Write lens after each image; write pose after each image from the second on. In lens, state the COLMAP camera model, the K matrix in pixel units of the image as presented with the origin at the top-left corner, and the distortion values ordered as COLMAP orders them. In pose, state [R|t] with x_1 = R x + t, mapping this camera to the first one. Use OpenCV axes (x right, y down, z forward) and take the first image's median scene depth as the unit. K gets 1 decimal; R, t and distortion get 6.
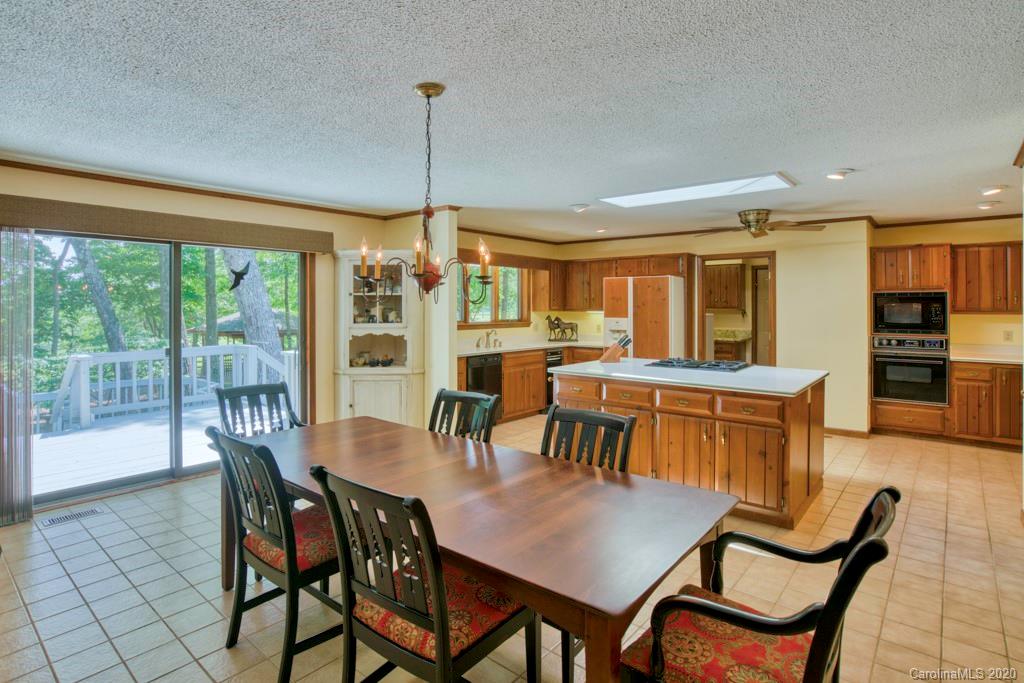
lens RADIAL K [[541.3, 0, 528.5], [0, 541.3, 304.5], [0, 0, 1]] dist [0.000768, 0.000050]
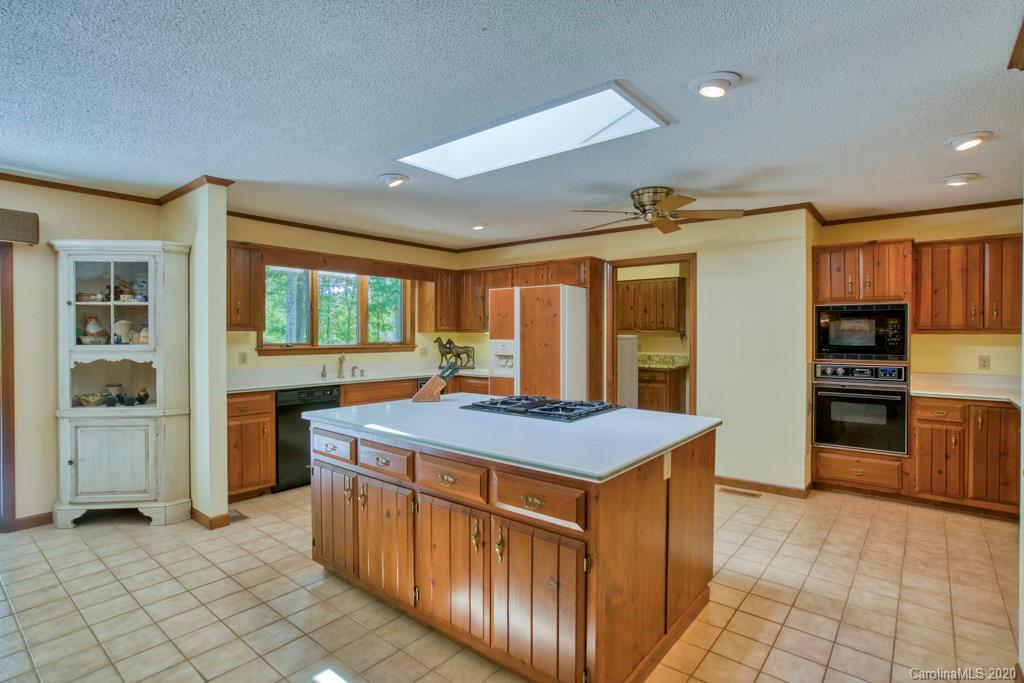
lens RADIAL K [[500.8, 0, 563.4], [0, 500.8, 336.8], [0, 0, 1]] dist [-0.014656, 0.000715]
pose [[0.999413, 0.001596, 0.034215, 0.267025], [-0.001876, 0.999965, 0.008154, 0.017095], [-0.034201, -0.008213, 0.999381, 0.320285]]
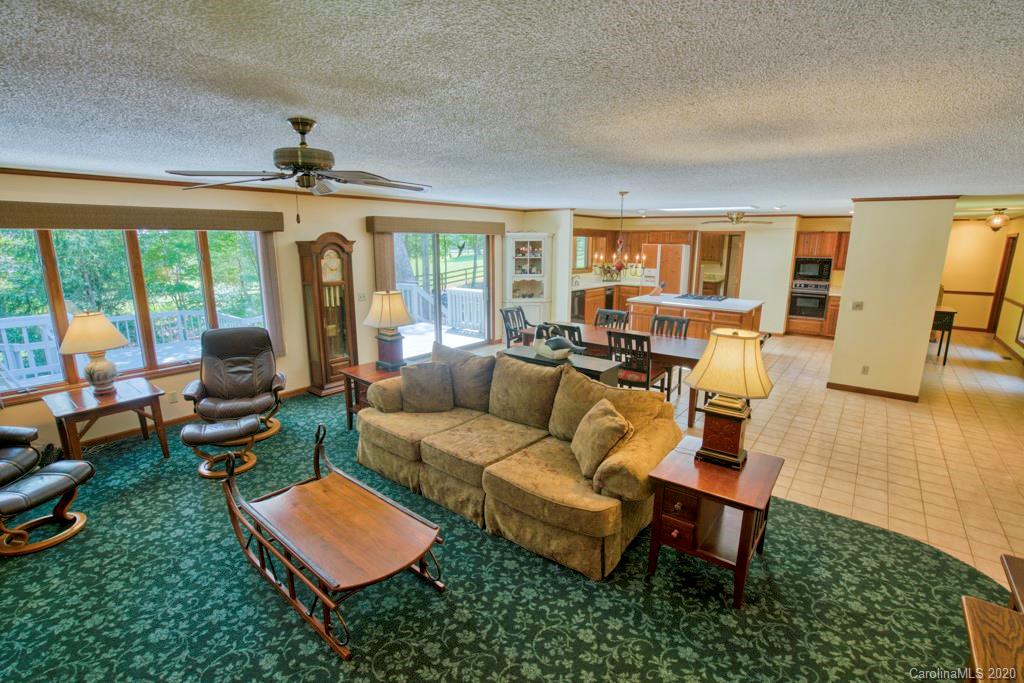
lens RADIAL K [[483.2, 0, 527.3], [0, 483.2, 358.3], [0, 0, 1]] dist [-0.056580, 0.019409]
pose [[0.999744, -0.001944, 0.022534, -0.298001], [-0.003589, 0.970042, 0.242910, -0.079289], [-0.022331, -0.242928, 0.969787, -0.606312]]
